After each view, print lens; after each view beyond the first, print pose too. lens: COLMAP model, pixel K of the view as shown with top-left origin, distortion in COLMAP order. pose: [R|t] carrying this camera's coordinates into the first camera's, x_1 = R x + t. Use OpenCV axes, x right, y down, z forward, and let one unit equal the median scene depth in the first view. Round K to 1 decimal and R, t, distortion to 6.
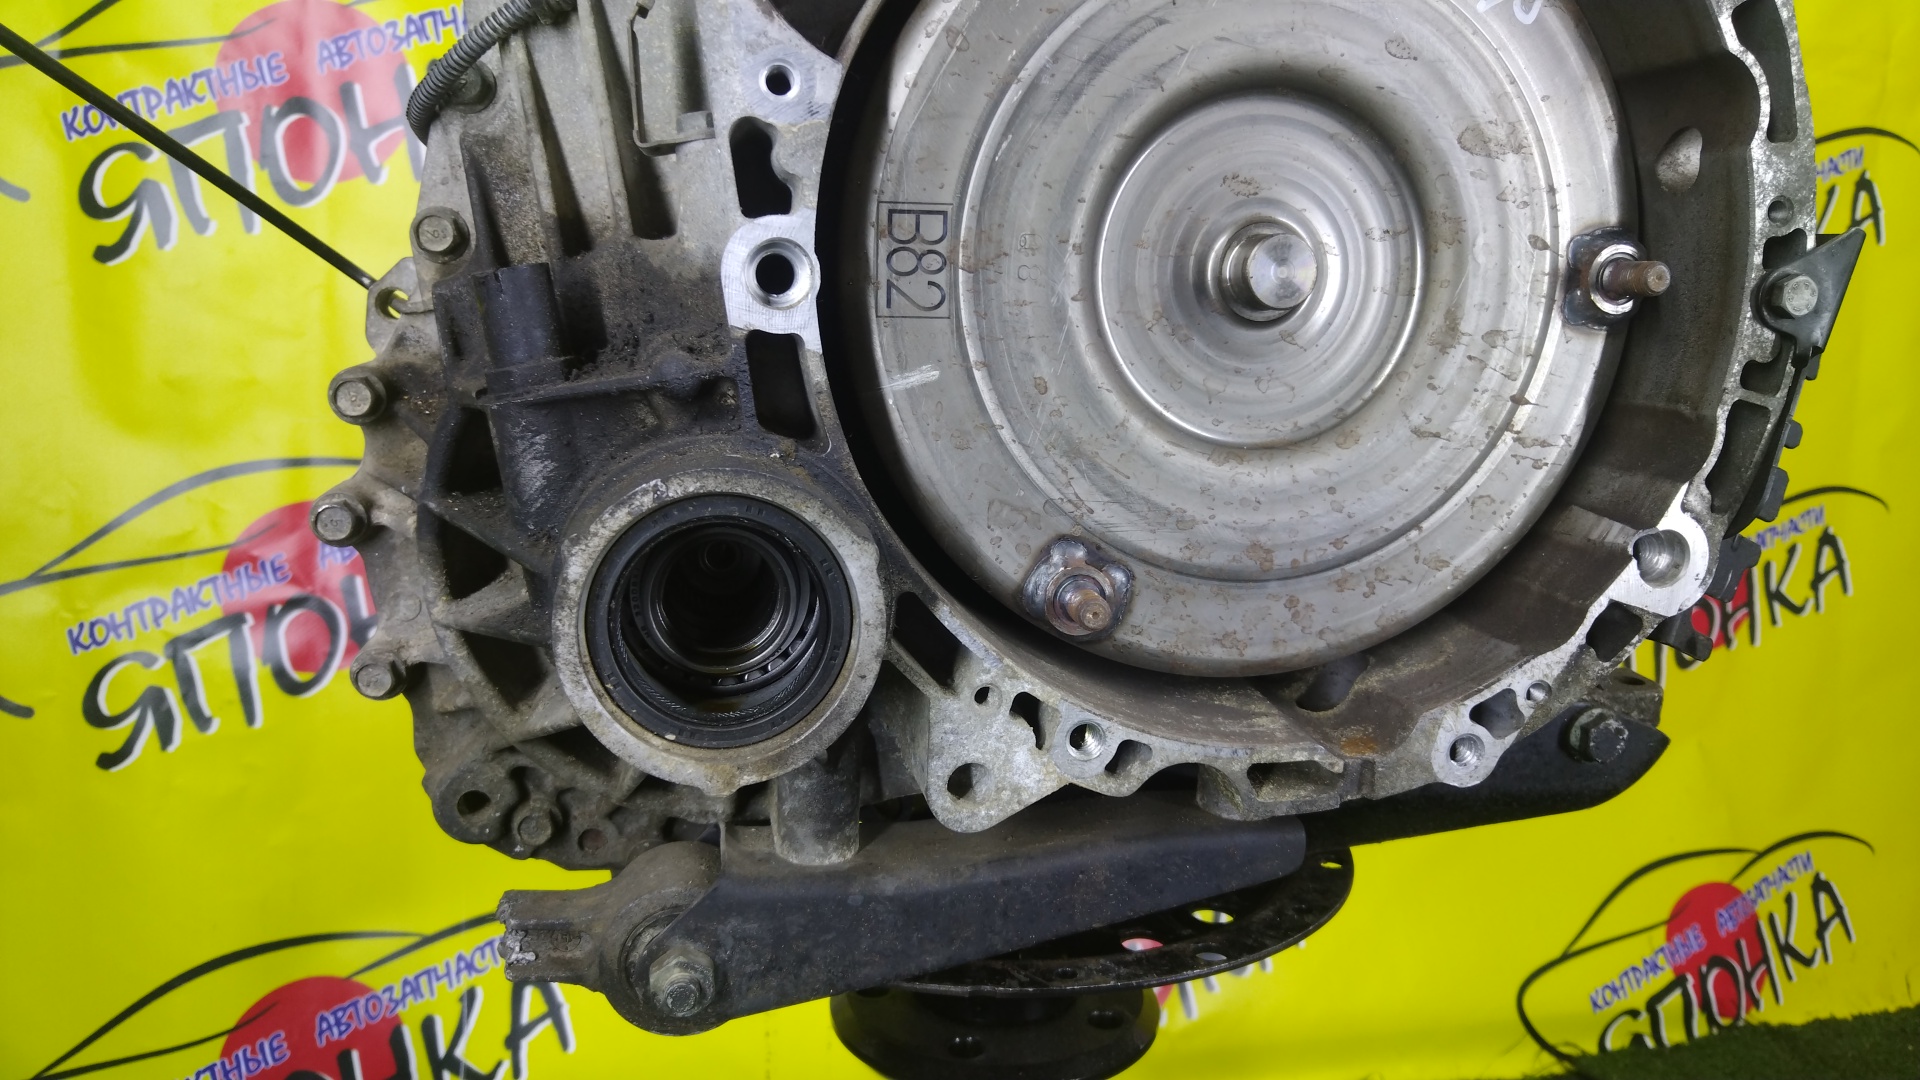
lens RADIAL K [[1398.0, 0, 992.7], [0, 1398.0, 559.0], [0, 0, 1]] dist [-0.043412, 0.059526]
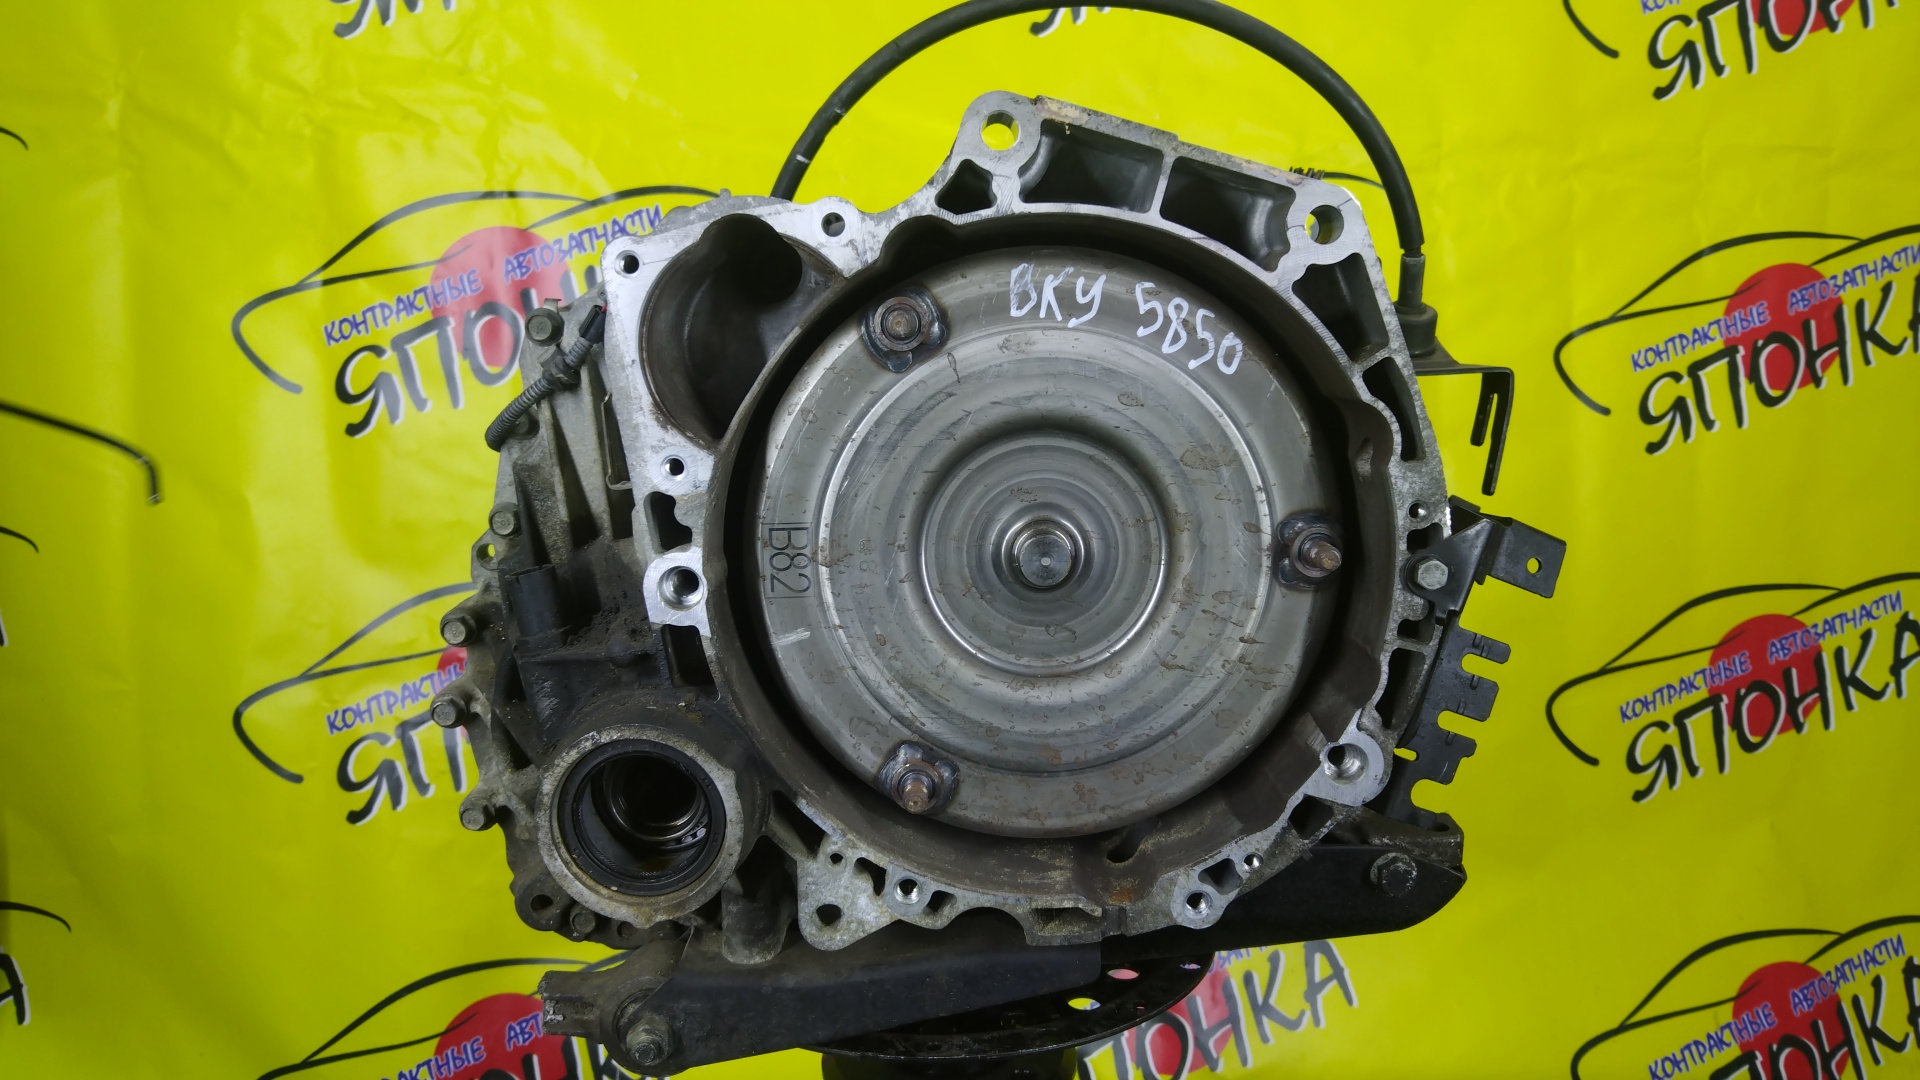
lens RADIAL K [[1329.0, 0, 936.0], [0, 1329.0, 560.6], [0, 0, 1]] dist [0.002602, 0.003777]
pose [[0.983191, -0.009255, -0.182347, 0.328874], [0.005131, 0.999721, -0.023076, -0.167945], [0.182510, 0.021752, 0.982963, -0.331179]]
